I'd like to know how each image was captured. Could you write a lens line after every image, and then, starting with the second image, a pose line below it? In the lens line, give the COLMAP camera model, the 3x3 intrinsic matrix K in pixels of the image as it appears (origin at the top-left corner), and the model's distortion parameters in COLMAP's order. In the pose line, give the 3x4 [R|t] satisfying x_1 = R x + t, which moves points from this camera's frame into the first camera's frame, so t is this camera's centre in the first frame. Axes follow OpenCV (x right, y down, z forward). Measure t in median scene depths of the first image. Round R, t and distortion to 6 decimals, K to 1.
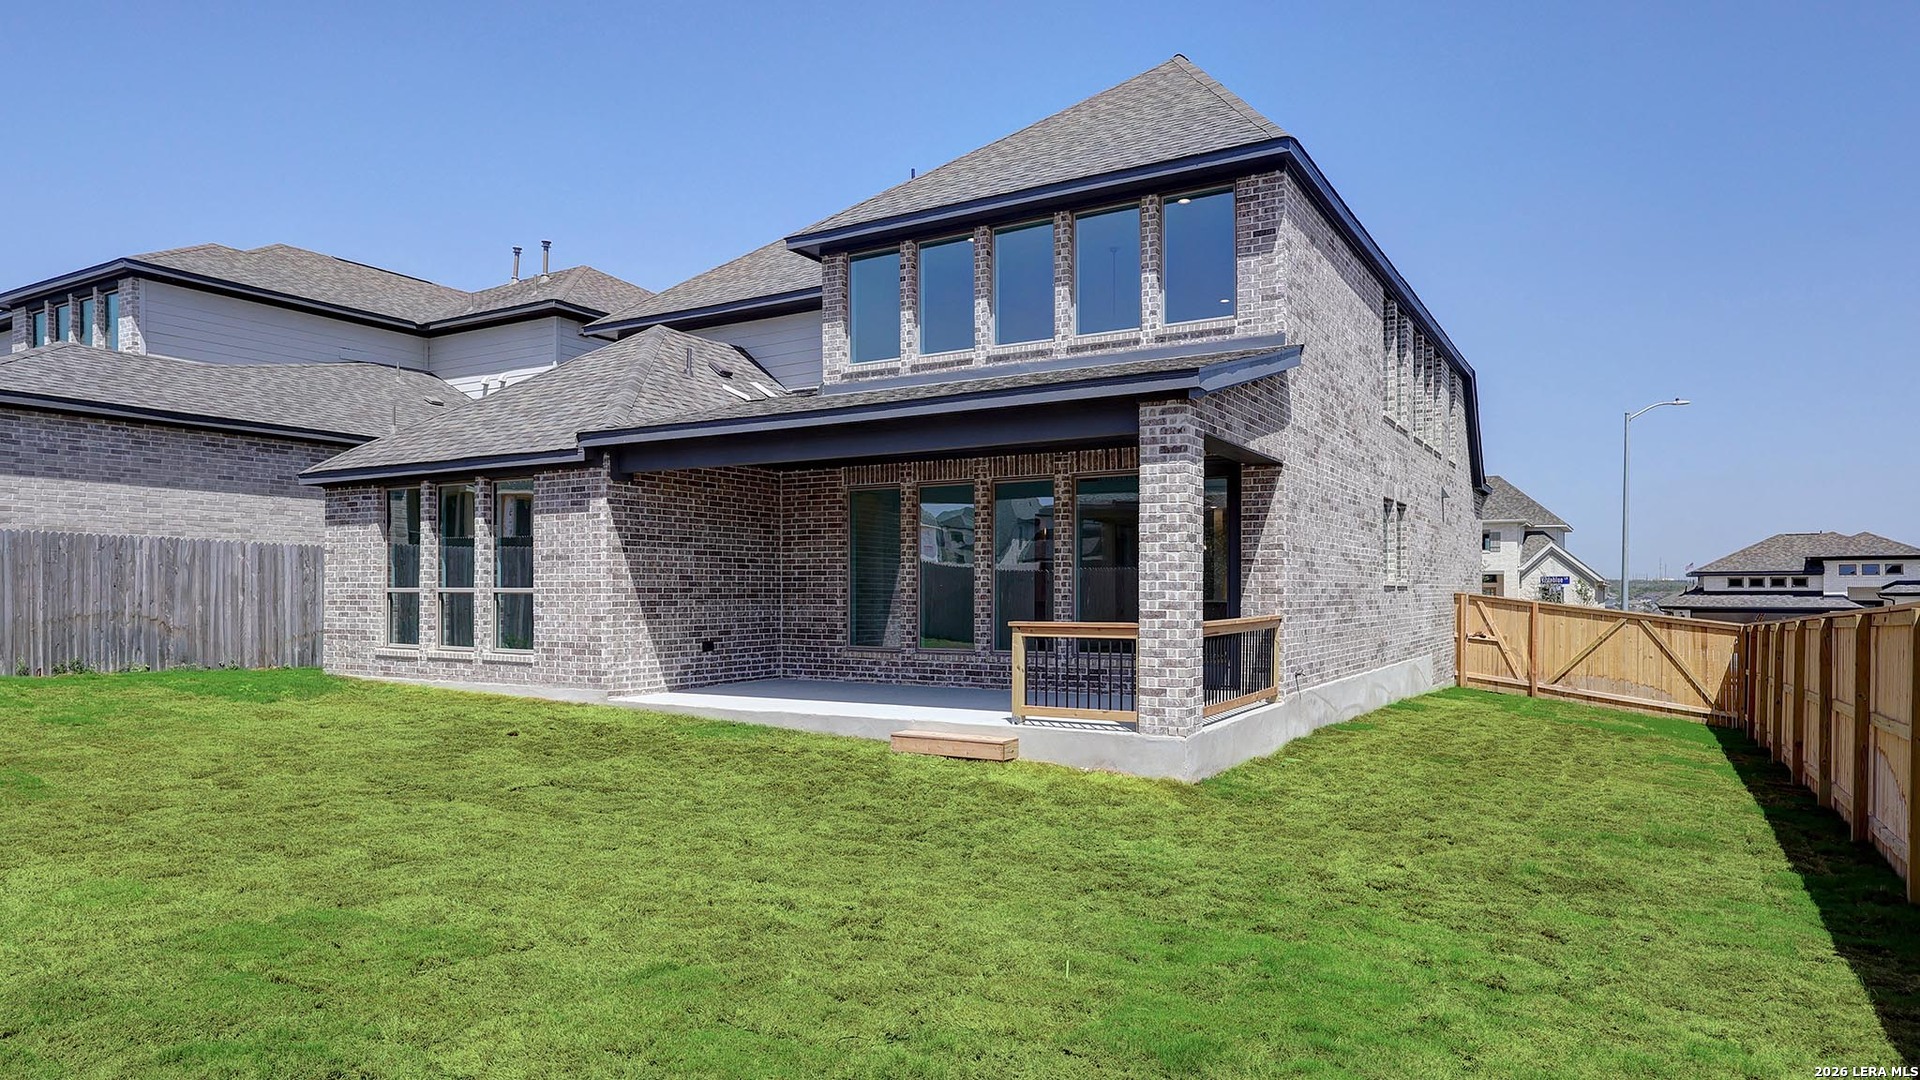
lens RADIAL K [[1142.3, 0, 958.5], [0, 1142.3, 584.7], [0, 0, 1]] dist [-0.000545, -0.000072]
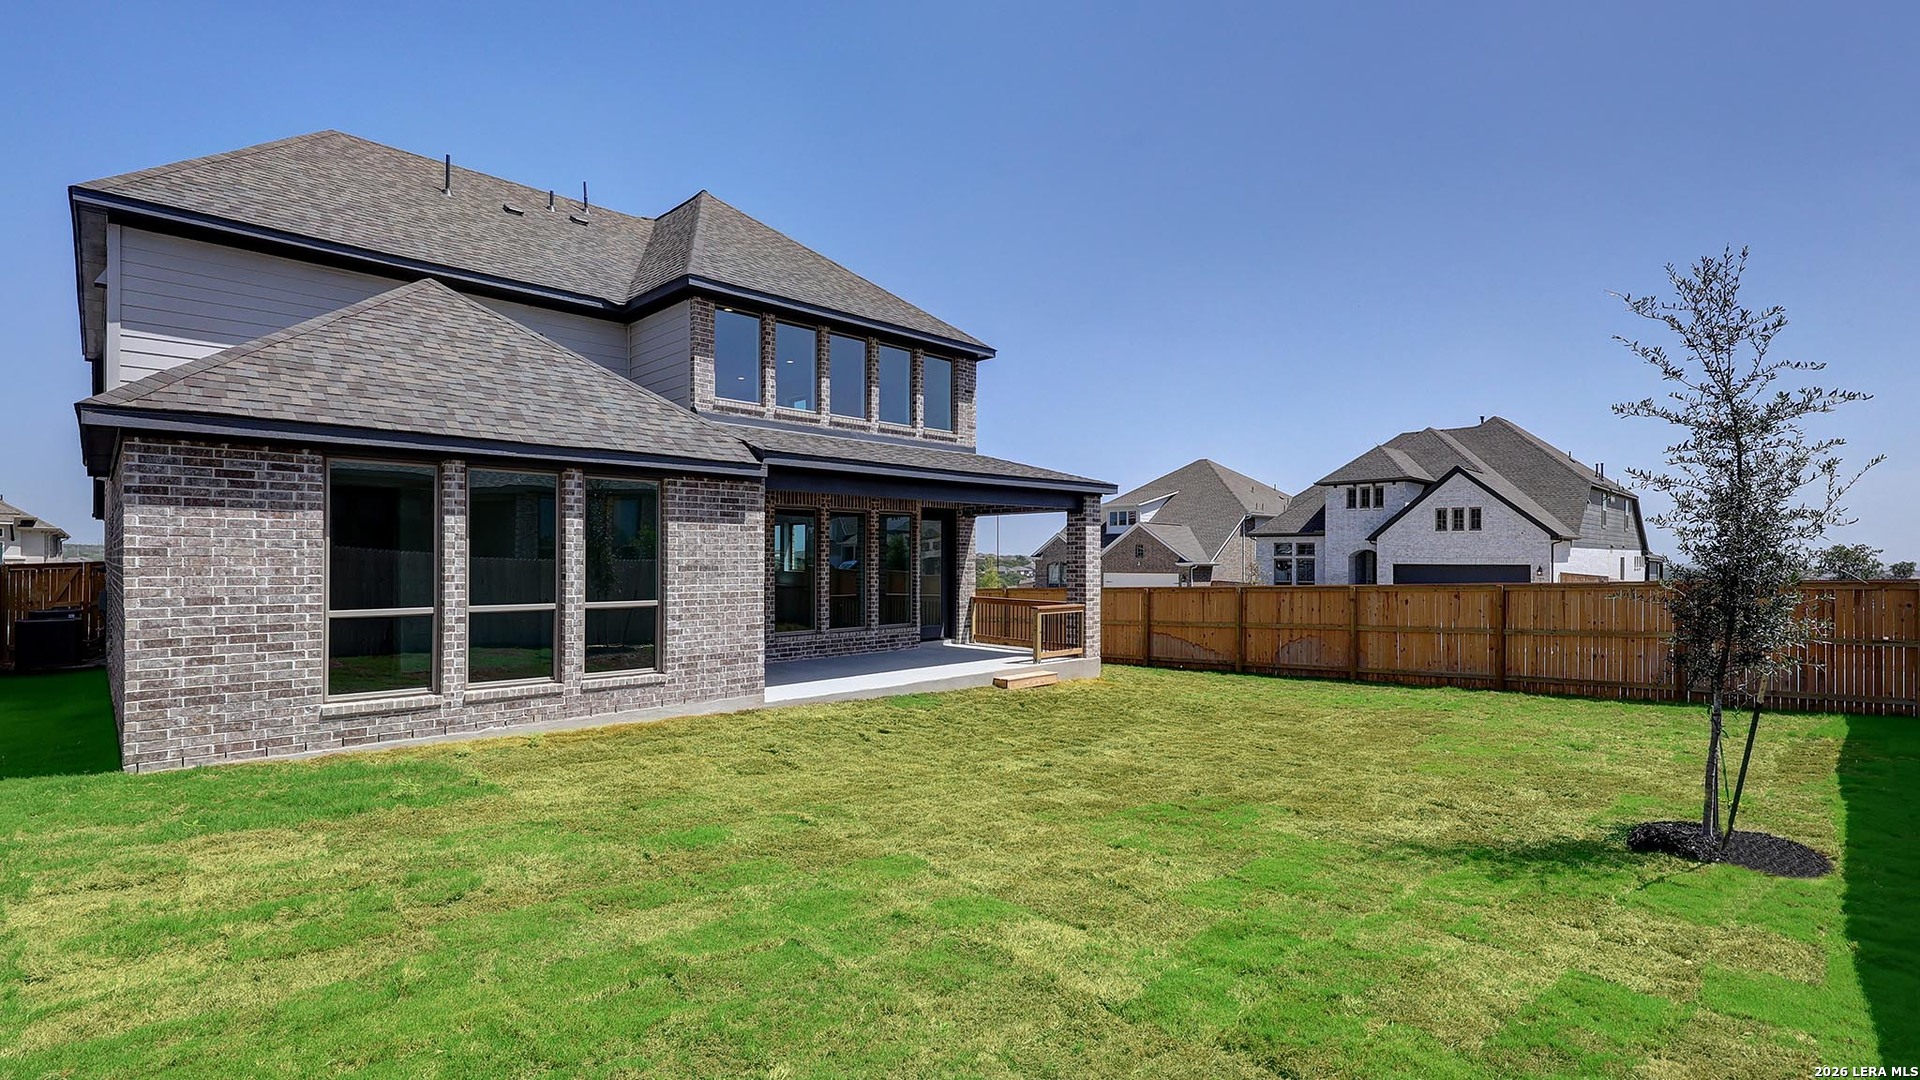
lens RADIAL K [[875.3, 0, 960.0], [0, 875.3, 540.0], [0, 0, 1]] dist [0.001255, -0.000003]
pose [[0.248594, 0.020683, 0.968387, -0.999561], [-0.007784, 0.999782, -0.019356, -0.034260], [-0.968577, -0.002727, 0.248701, 0.589850]]
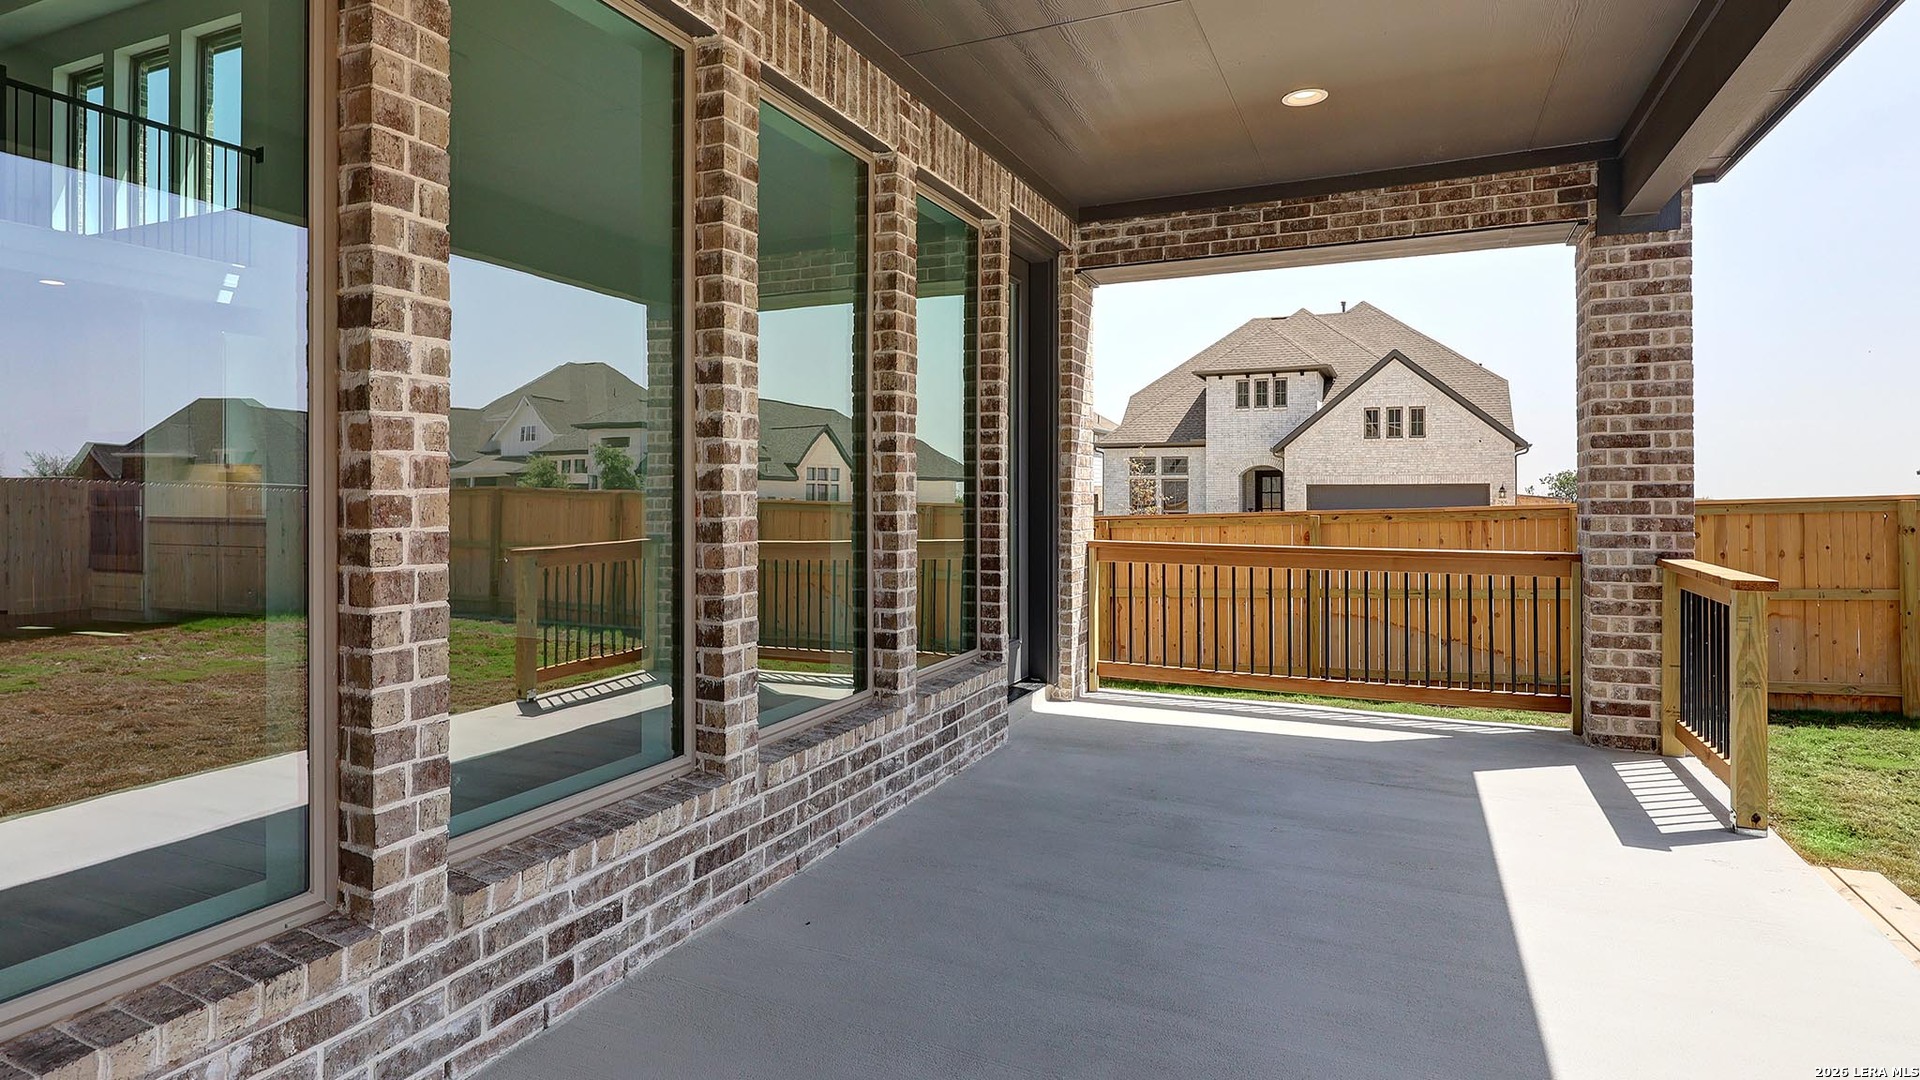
lens RADIAL K [[997.9, 0, 960.0], [0, 997.9, 540.0], [0, 0, 1]] dist [-0.002752, -0.000224]
pose [[-0.121804, -0.046366, 0.991471, -0.203983], [-0.004308, 0.998924, 0.046185, 0.001028], [-0.992545, 0.001354, -0.121872, 1.003175]]
